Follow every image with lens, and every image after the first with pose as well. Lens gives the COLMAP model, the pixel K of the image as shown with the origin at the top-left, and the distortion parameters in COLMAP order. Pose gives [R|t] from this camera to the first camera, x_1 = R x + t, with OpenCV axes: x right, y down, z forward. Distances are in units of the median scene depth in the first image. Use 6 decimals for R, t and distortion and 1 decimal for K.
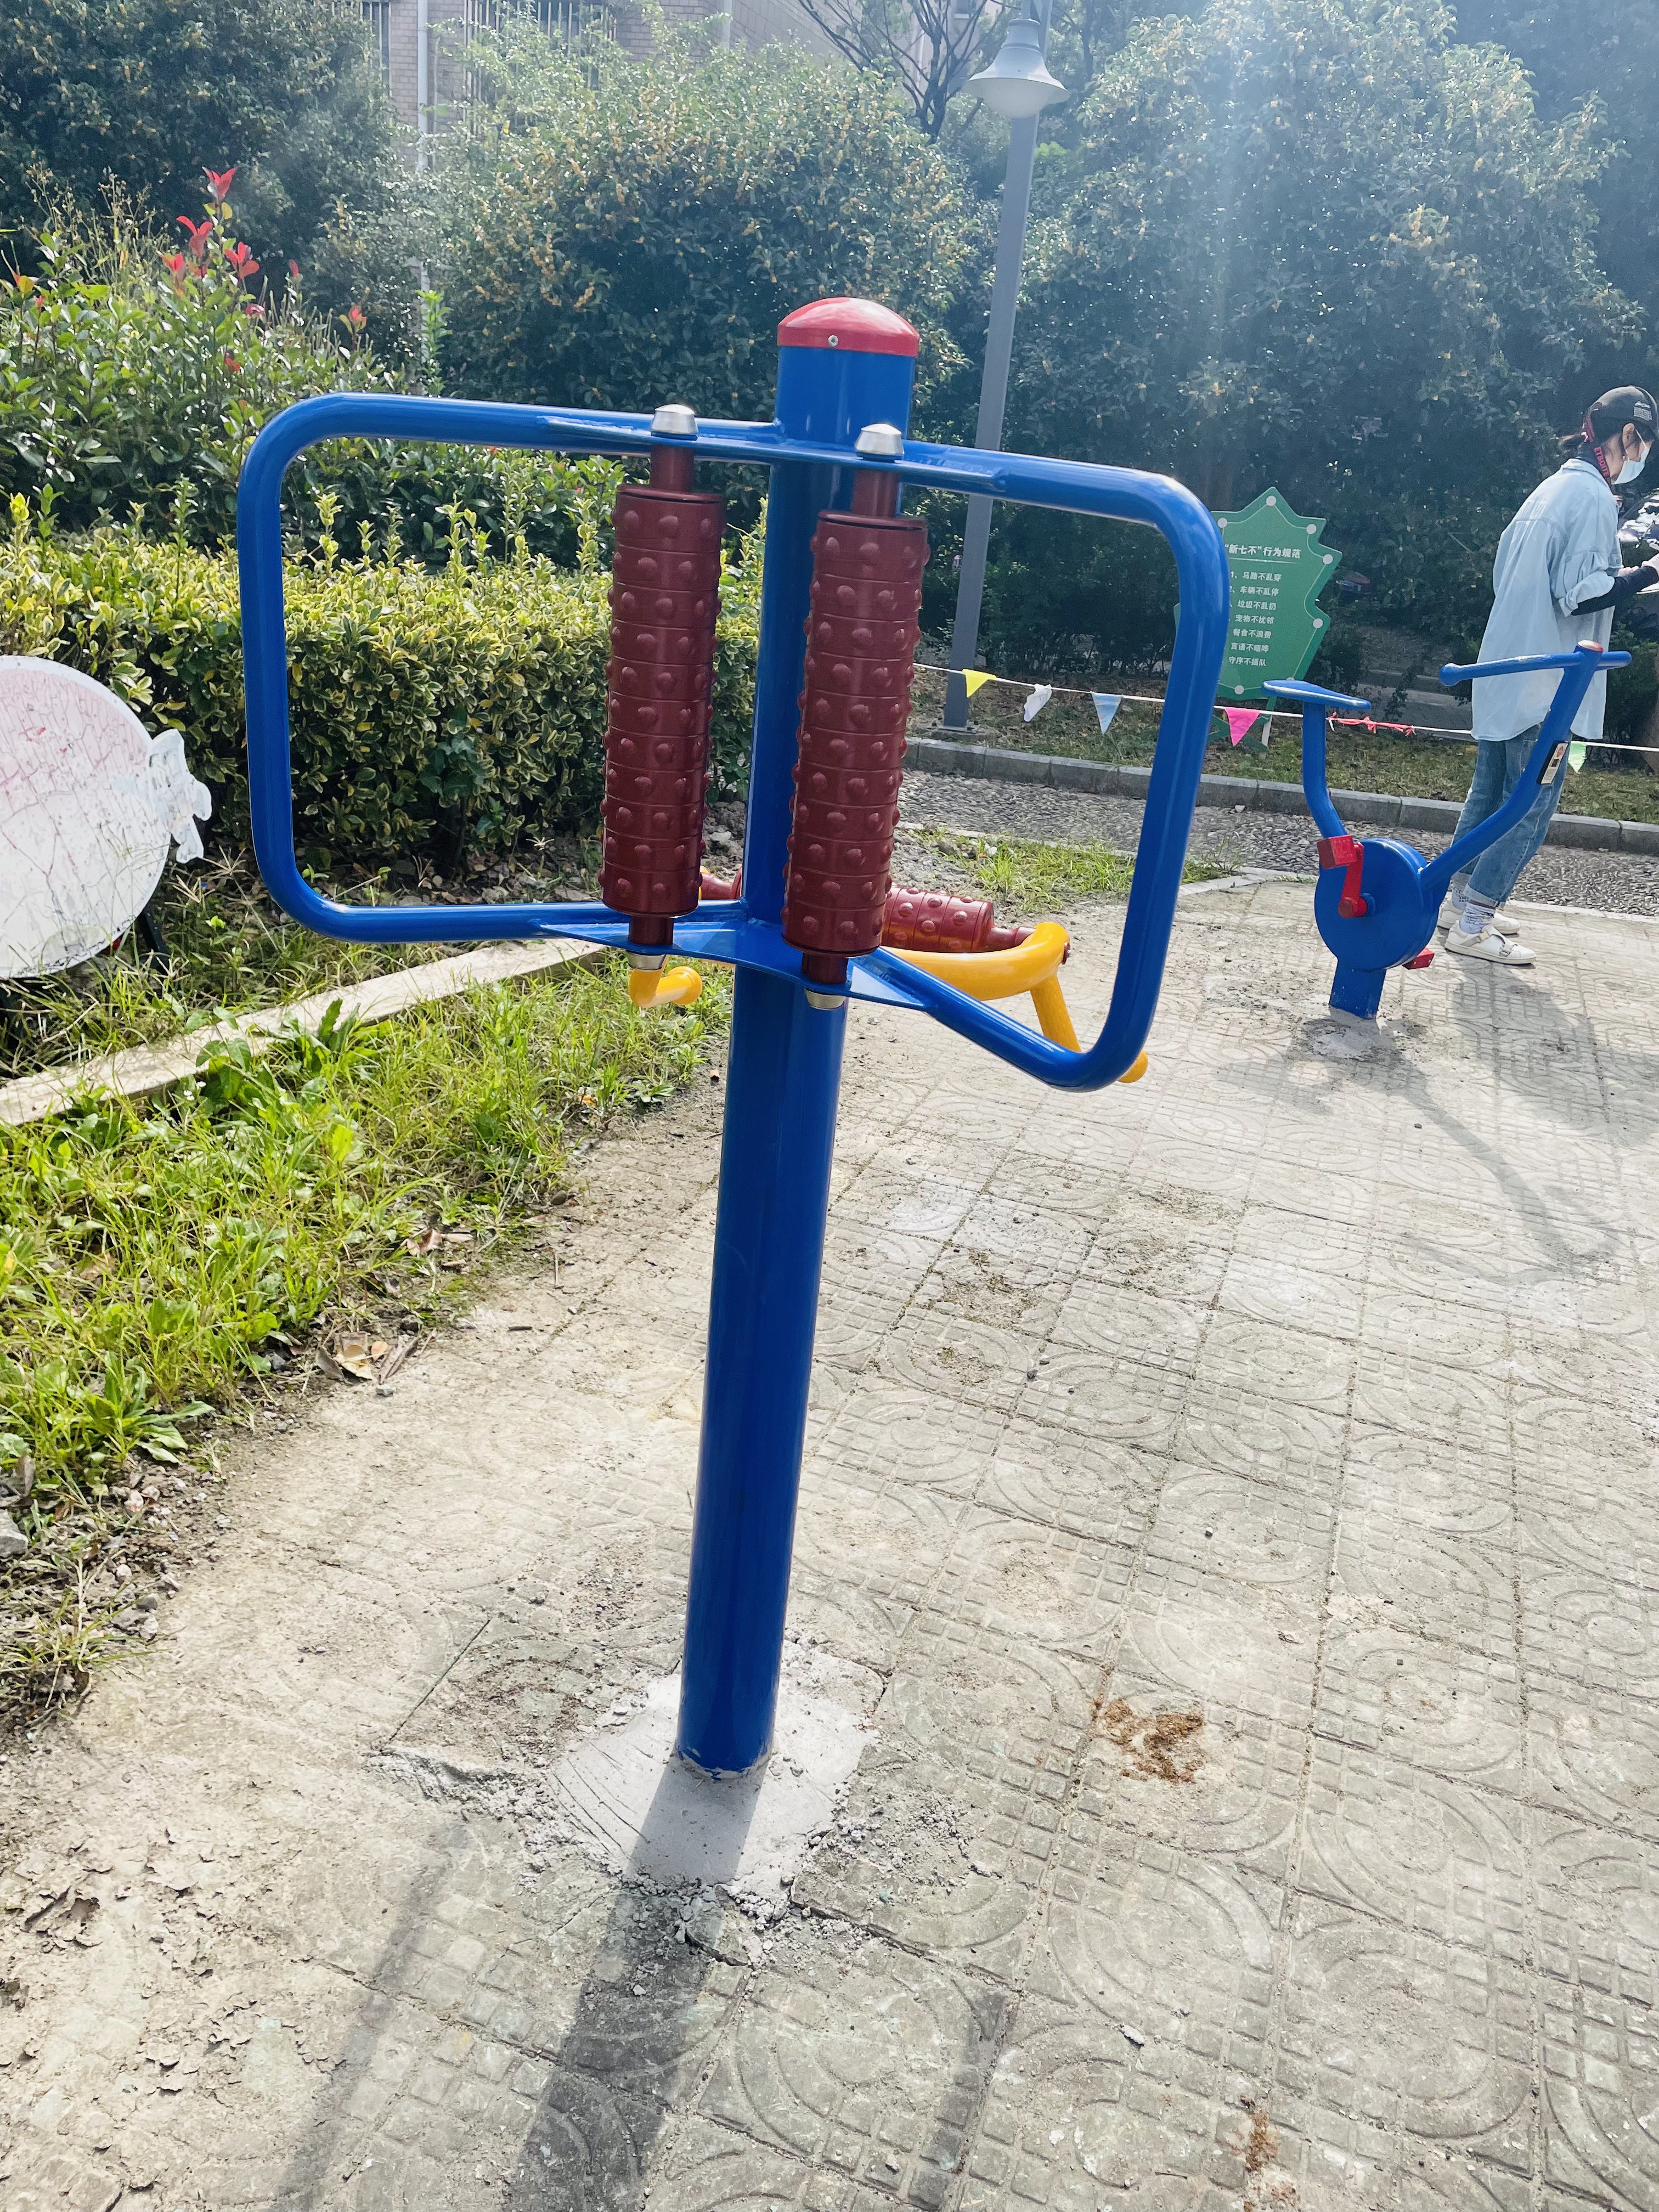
lens RADIAL K [[1713.4, 0, 829.5], [0, 1713.4, 1106.0], [0, 0, 1]] dist [0.079628, -0.098964]
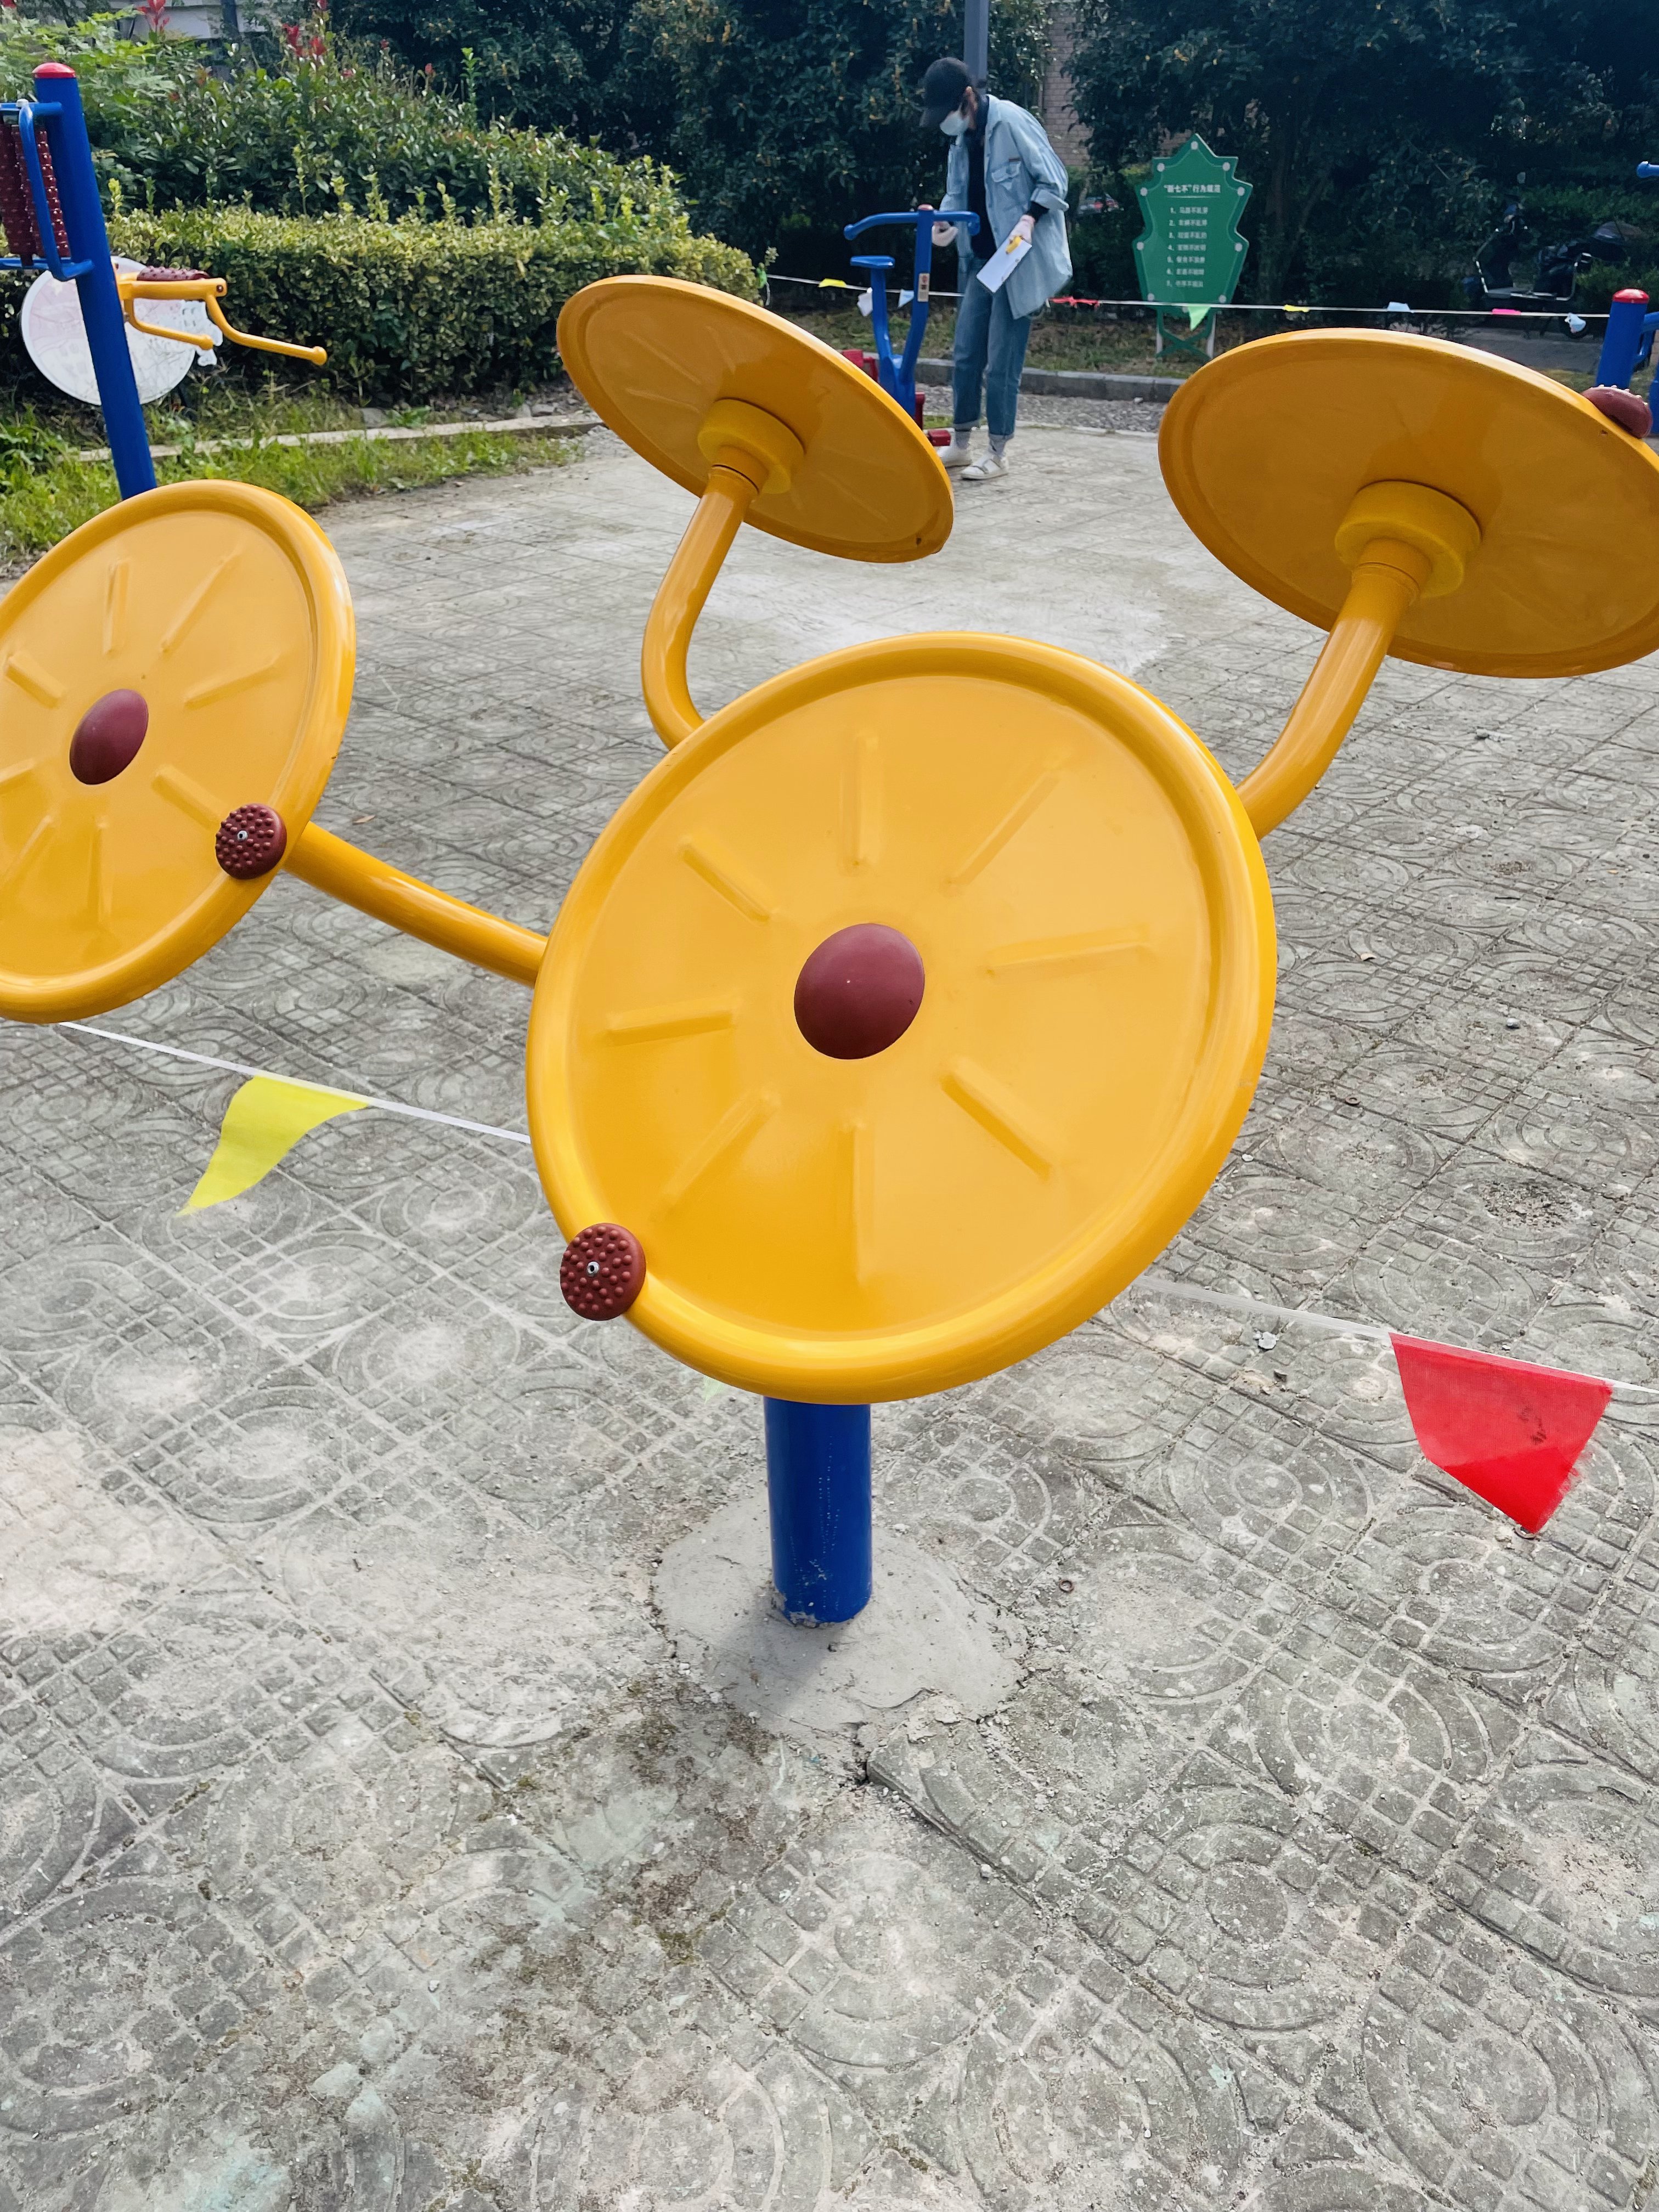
lens RADIAL K [[1713.4, 0, 829.5], [0, 1713.4, 1106.0], [0, 0, 1]] dist [0.079628, -0.098964]
pose [[0.927746, 0.108981, -0.356947, 0.535585], [-0.064640, 0.988883, 0.133914, 0.188053], [0.367573, -0.101165, 0.924476, -0.335354]]
